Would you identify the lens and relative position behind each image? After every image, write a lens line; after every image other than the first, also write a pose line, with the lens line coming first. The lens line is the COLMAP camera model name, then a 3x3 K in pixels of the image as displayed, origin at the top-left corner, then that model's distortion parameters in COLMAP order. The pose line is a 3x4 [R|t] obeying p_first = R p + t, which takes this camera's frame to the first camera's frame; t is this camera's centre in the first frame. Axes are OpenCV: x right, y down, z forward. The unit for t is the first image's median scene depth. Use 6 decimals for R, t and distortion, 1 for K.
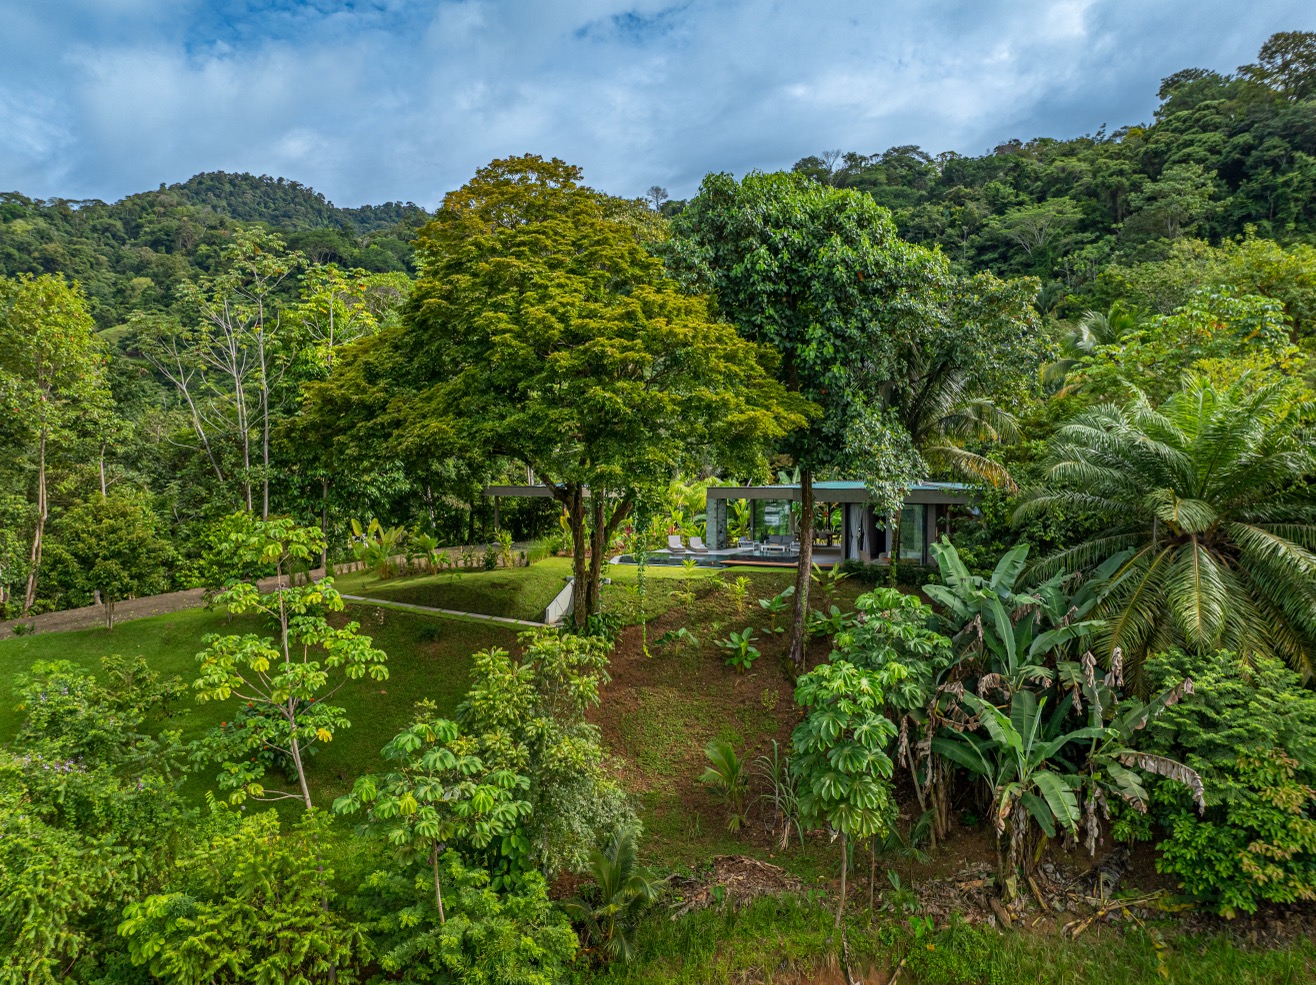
lens RADIAL K [[935.2, 0, 661.0], [0, 935.2, 523.7], [0, 0, 1]] dist [-0.001536, -0.088511]
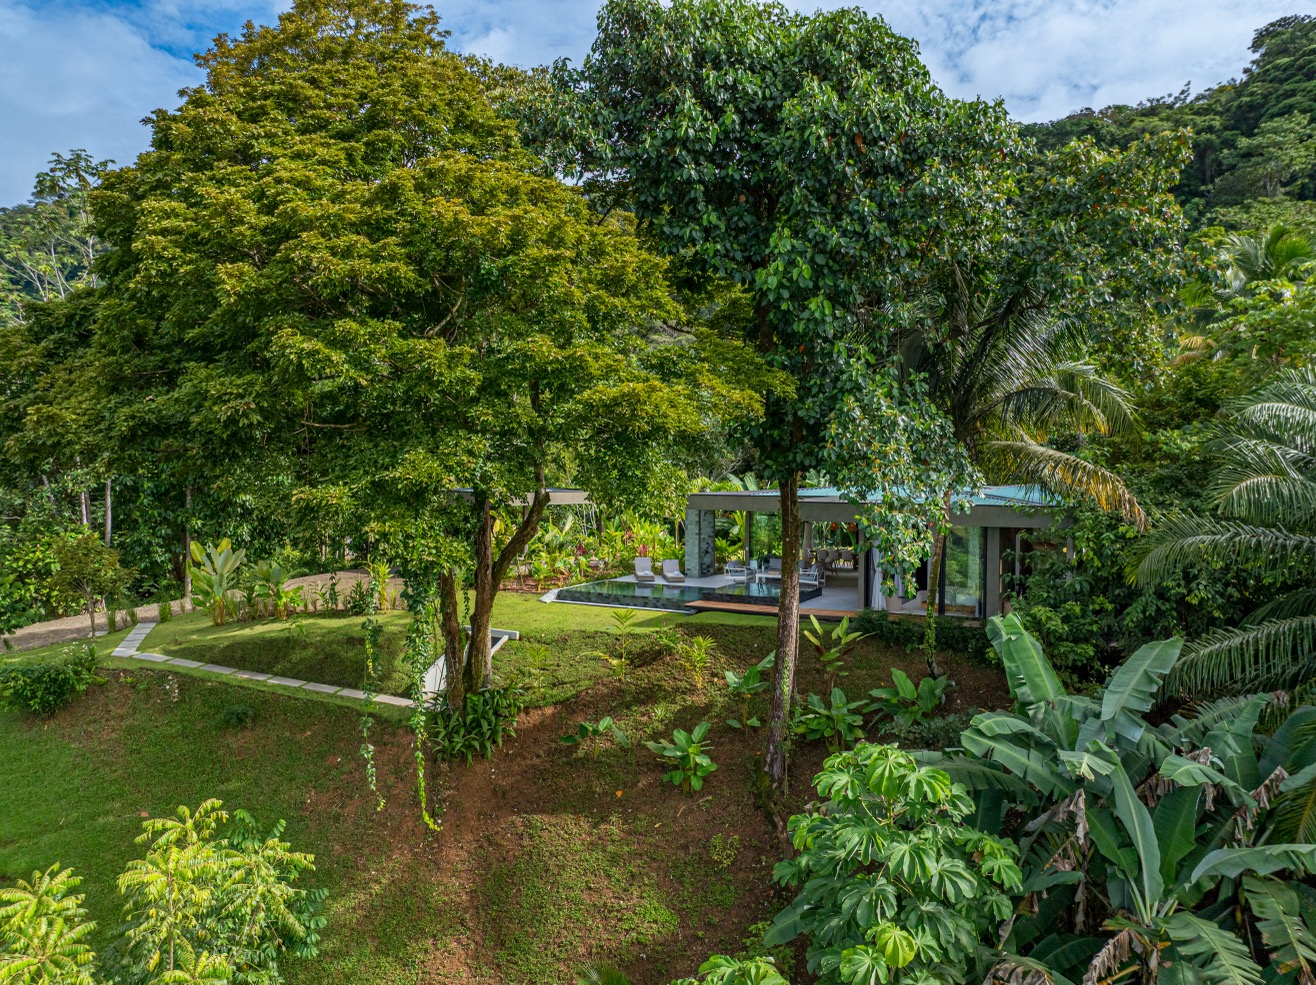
lens RADIAL K [[922.4, 0, 656.9], [0, 922.4, 509.5], [0, 0, 1]] dist [-0.035617, -0.005770]
pose [[0.997254, 0.000746, -0.074054, 0.122066], [-0.000715, 1.000000, 0.000450, -0.040101], [0.074054, -0.000396, 0.997254, 0.406291]]
